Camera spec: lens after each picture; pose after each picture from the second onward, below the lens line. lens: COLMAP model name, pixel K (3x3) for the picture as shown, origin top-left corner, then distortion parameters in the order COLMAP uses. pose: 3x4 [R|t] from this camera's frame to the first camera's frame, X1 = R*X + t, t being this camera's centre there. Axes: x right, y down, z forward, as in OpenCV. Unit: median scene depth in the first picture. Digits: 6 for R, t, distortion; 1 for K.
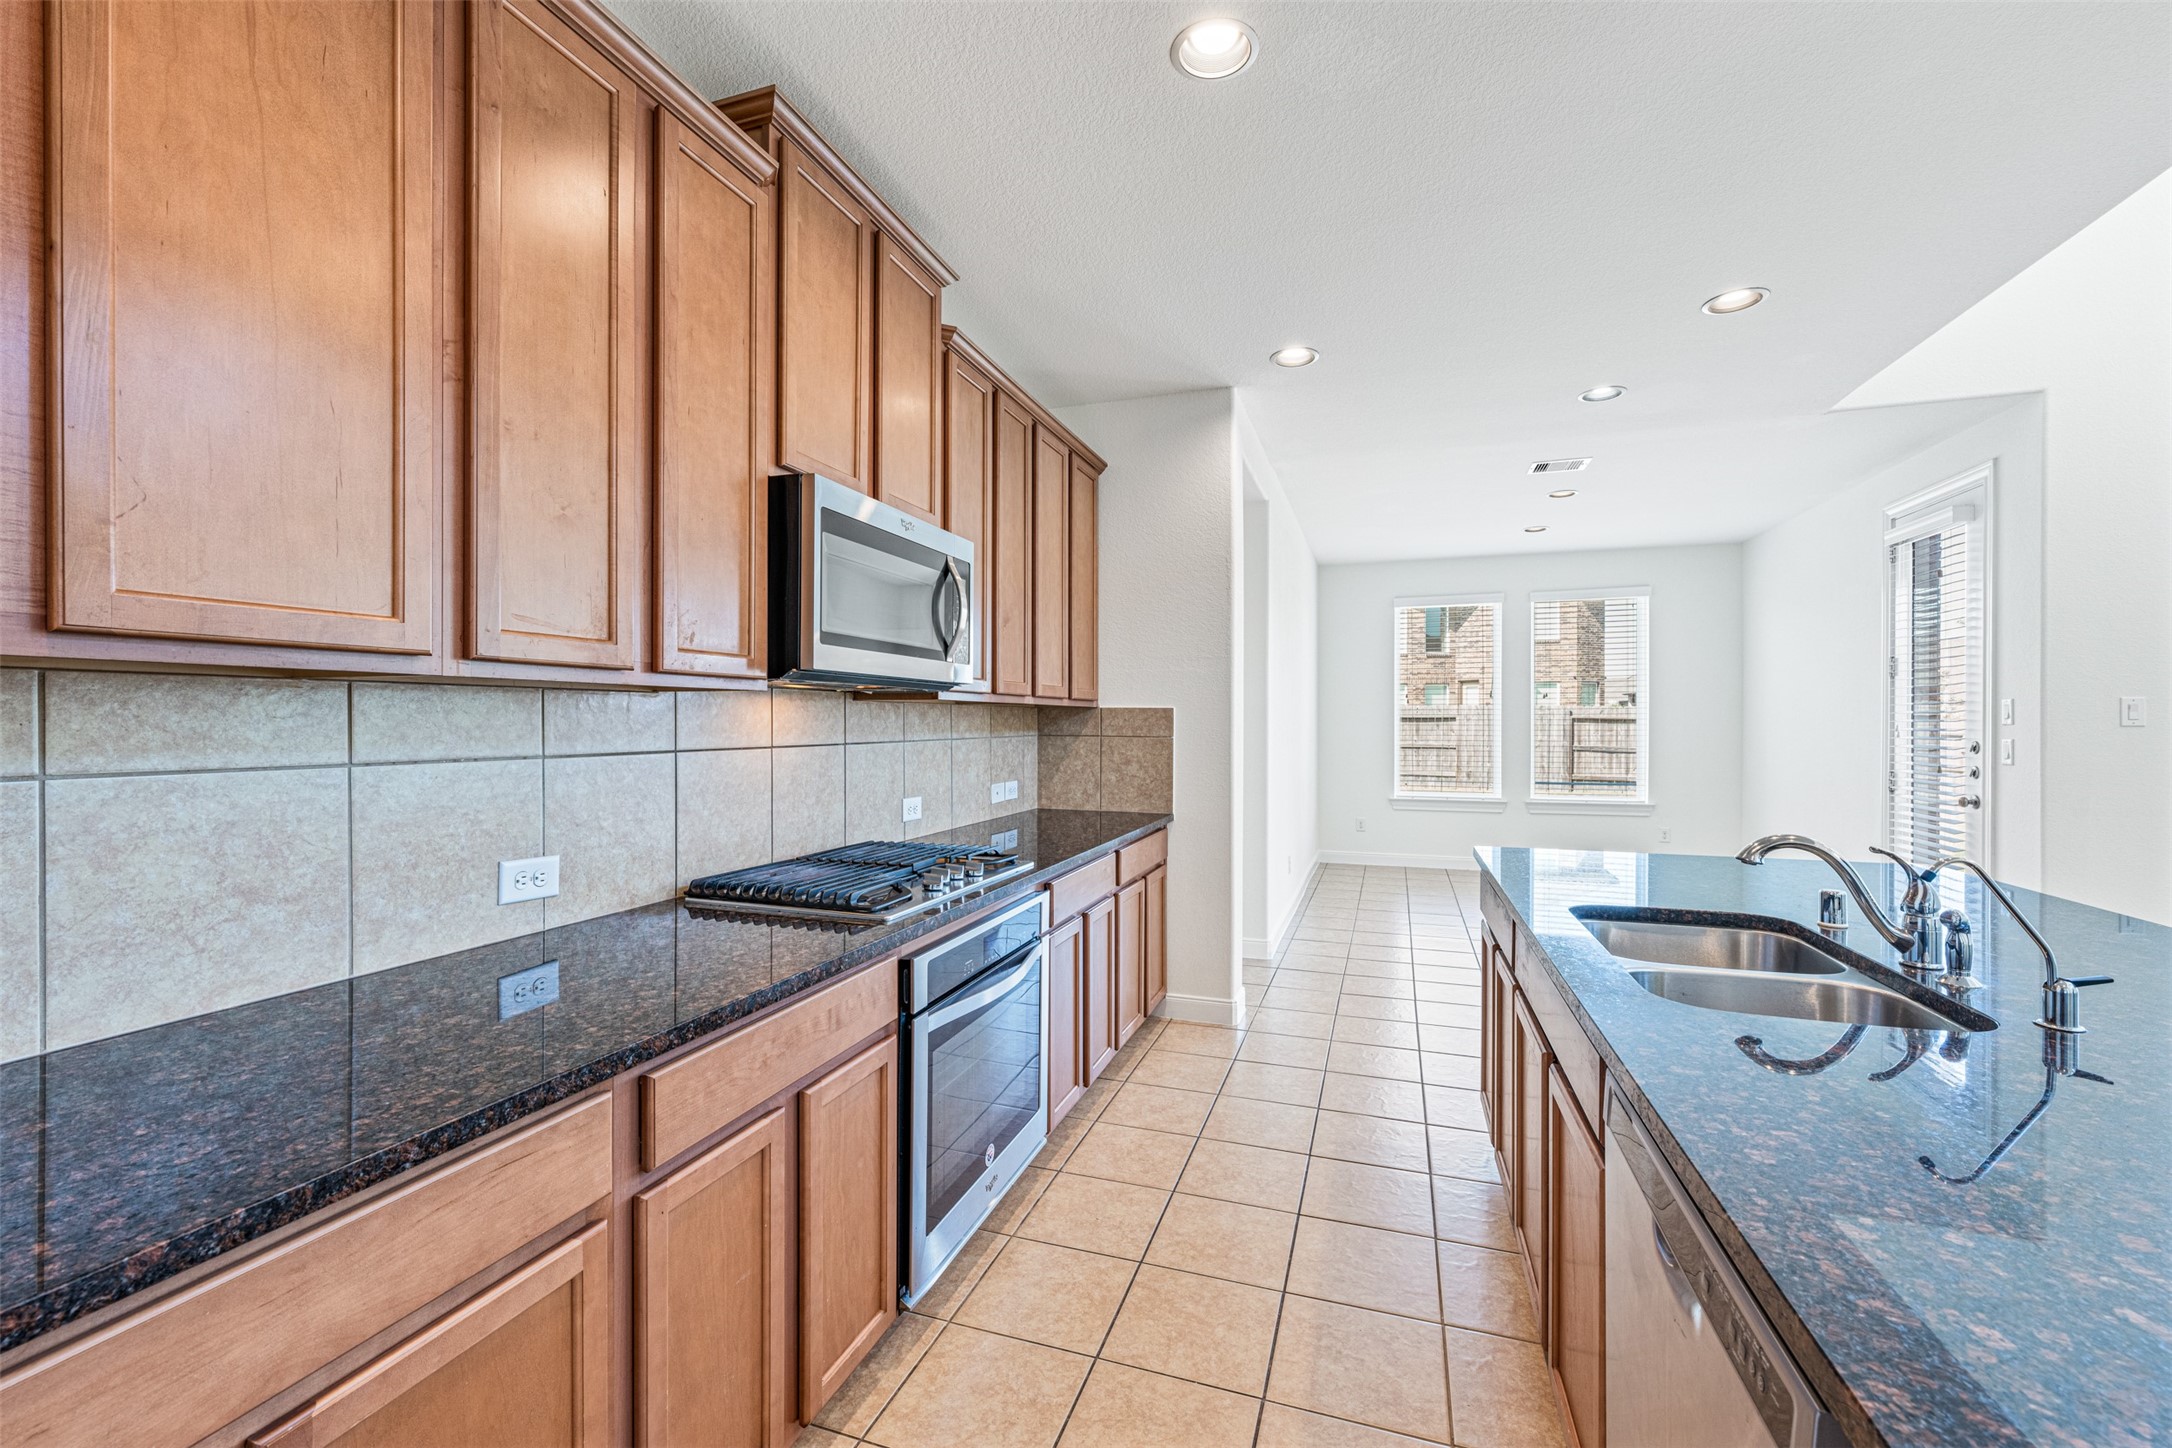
lens RADIAL K [[891.4, 0, 1085.9], [0, 891.4, 724.0], [0, 0, 1]] dist [-0.001784, -0.000256]
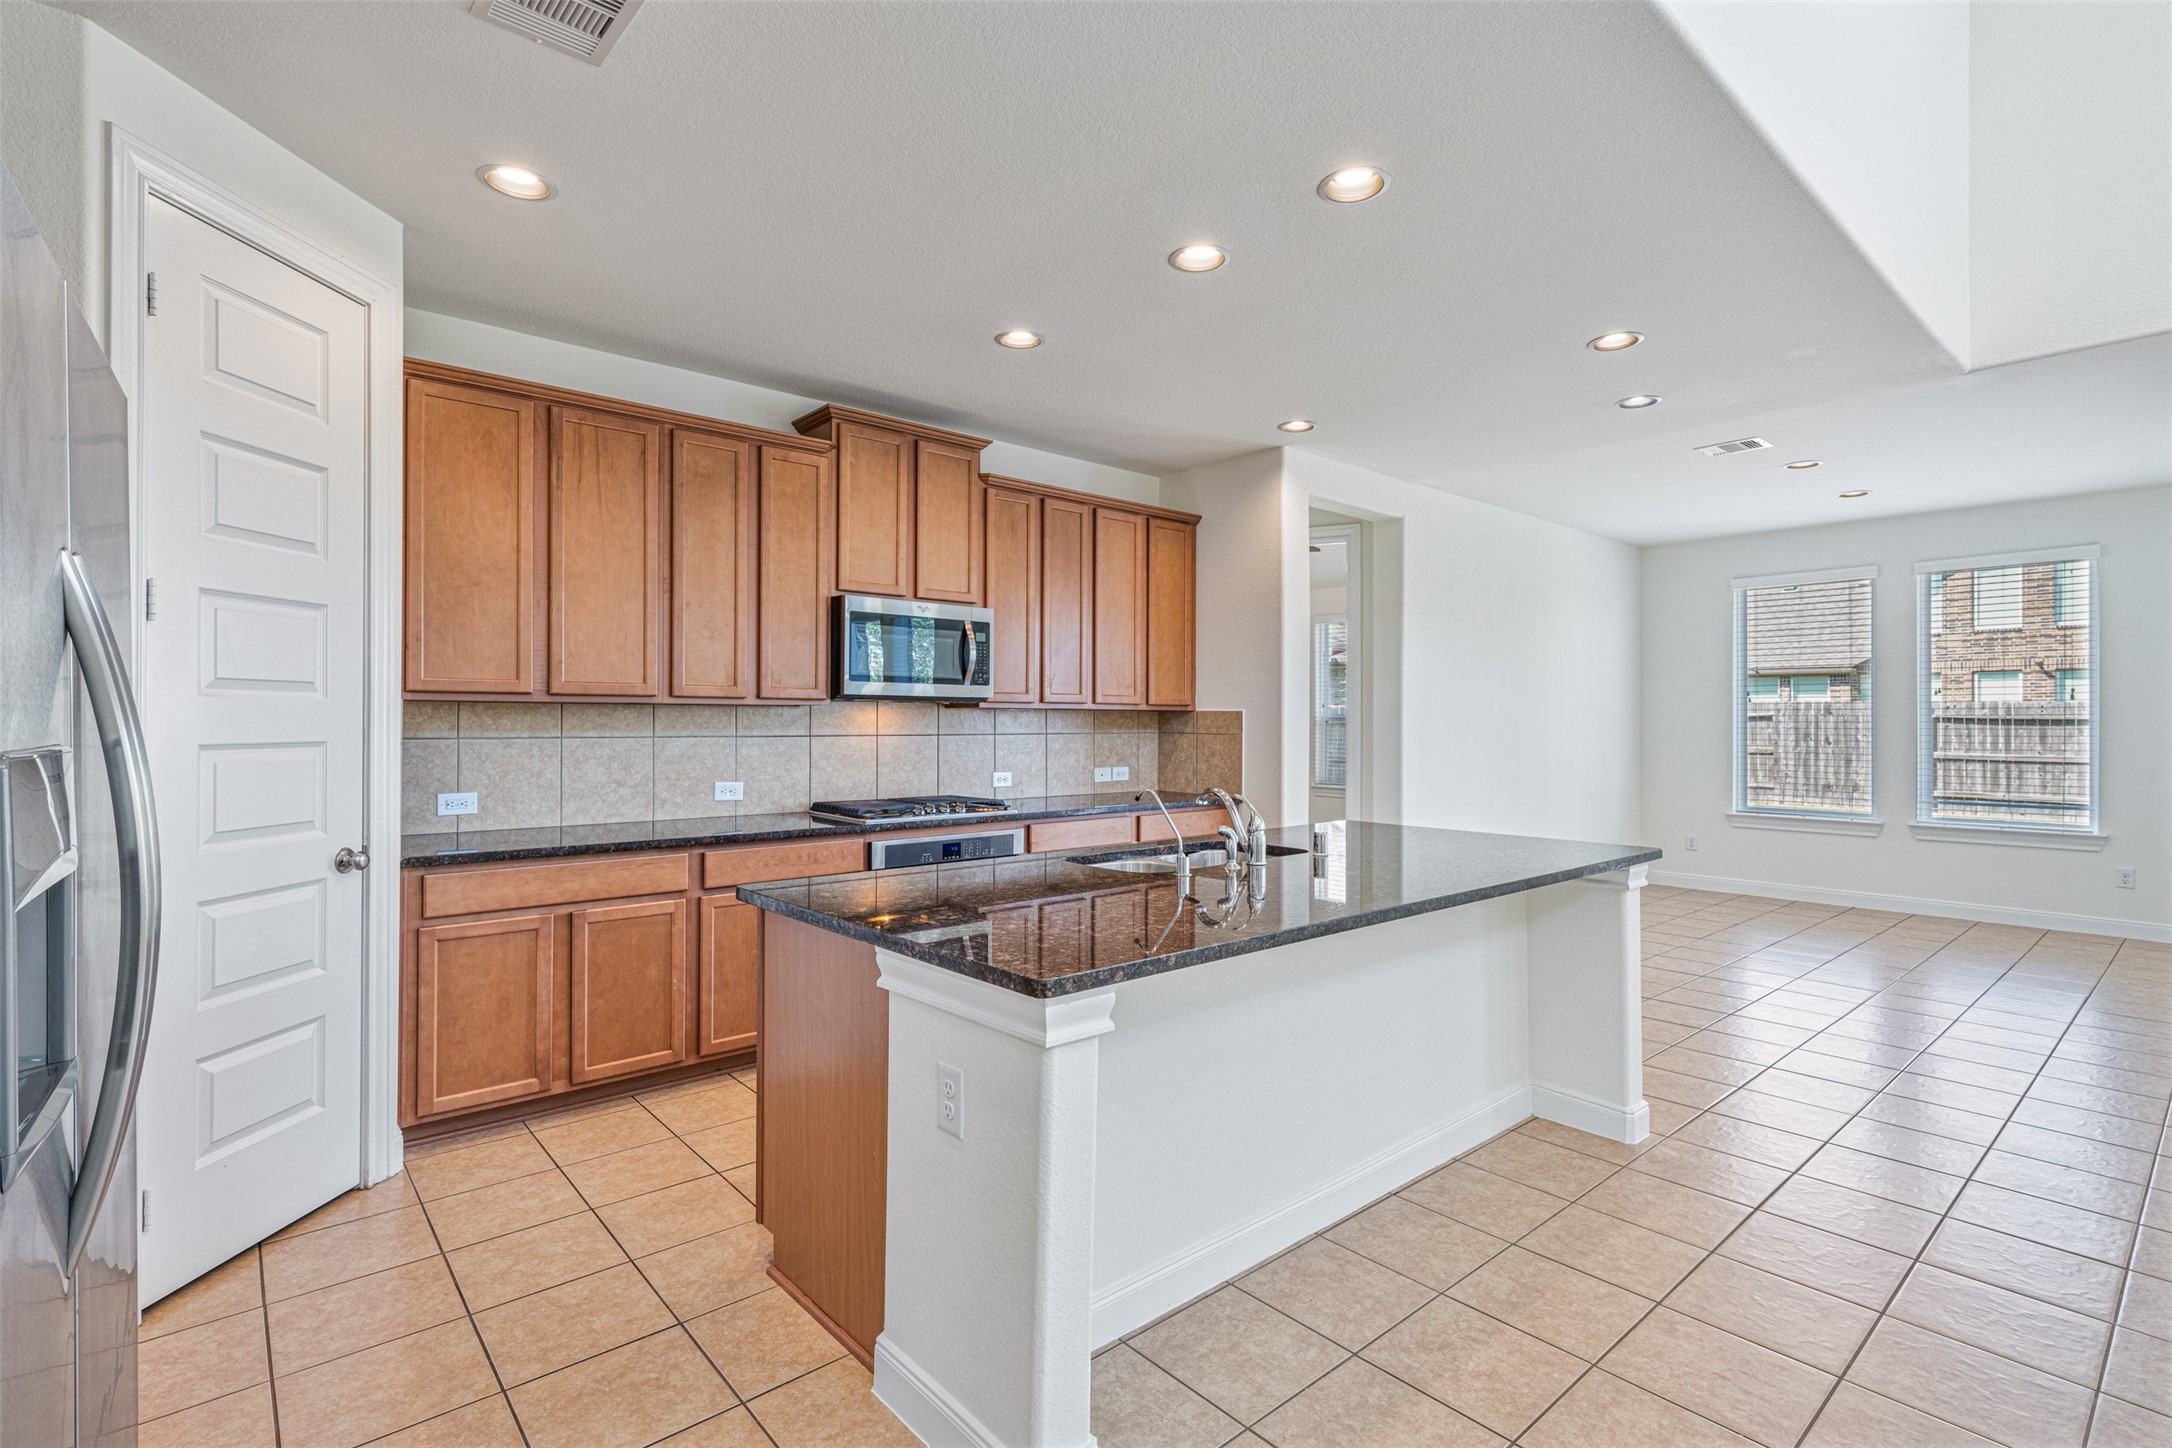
lens RADIAL K [[1018.8, 0, 1083.0], [0, 1018.8, 717.7], [0, 0, 1]] dist [0.000600, 0.001968]
pose [[0.863149, 0.001301, -0.504948, 1.099622], [-0.004930, 0.999971, -0.005850, 0.000642], [0.504925, 0.007539, 0.863130, -0.578532]]
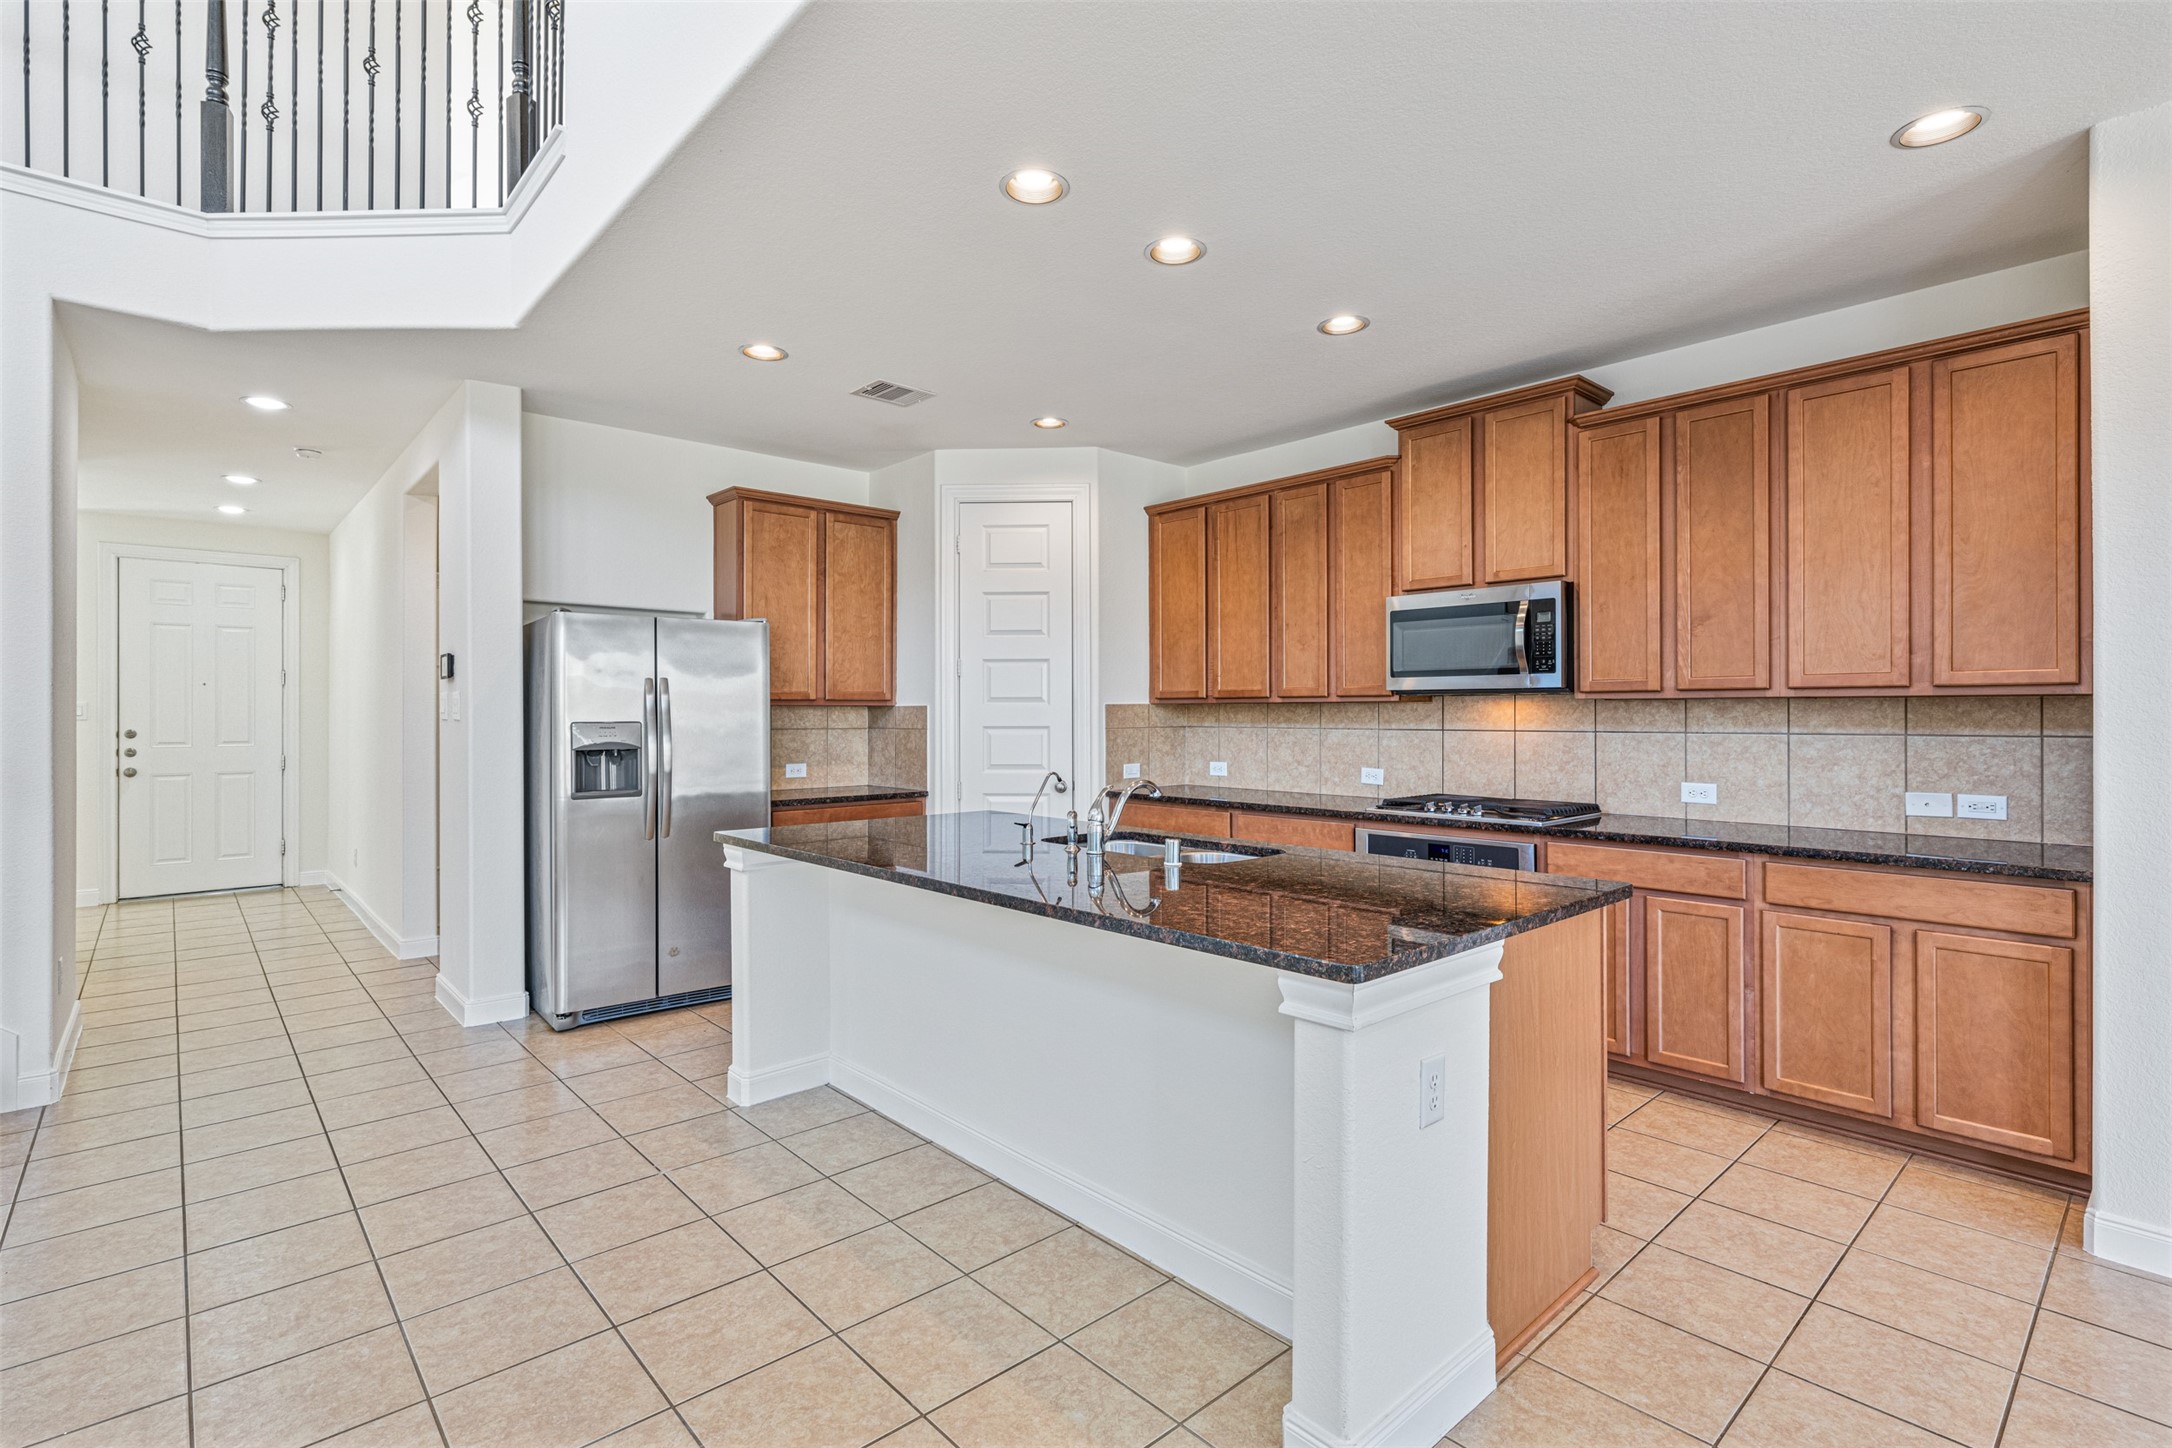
lens RADIAL K [[1018.8, 0, 1080.5], [0, 1018.8, 711.5], [0, 0, 1]] dist [0.000600, 0.001968]
pose [[-0.490623, -0.002480, -0.871368, 1.826669], [-0.002674, 0.999996, -0.001340, -0.005636], [0.871368, 0.001672, -0.490628, 1.323922]]
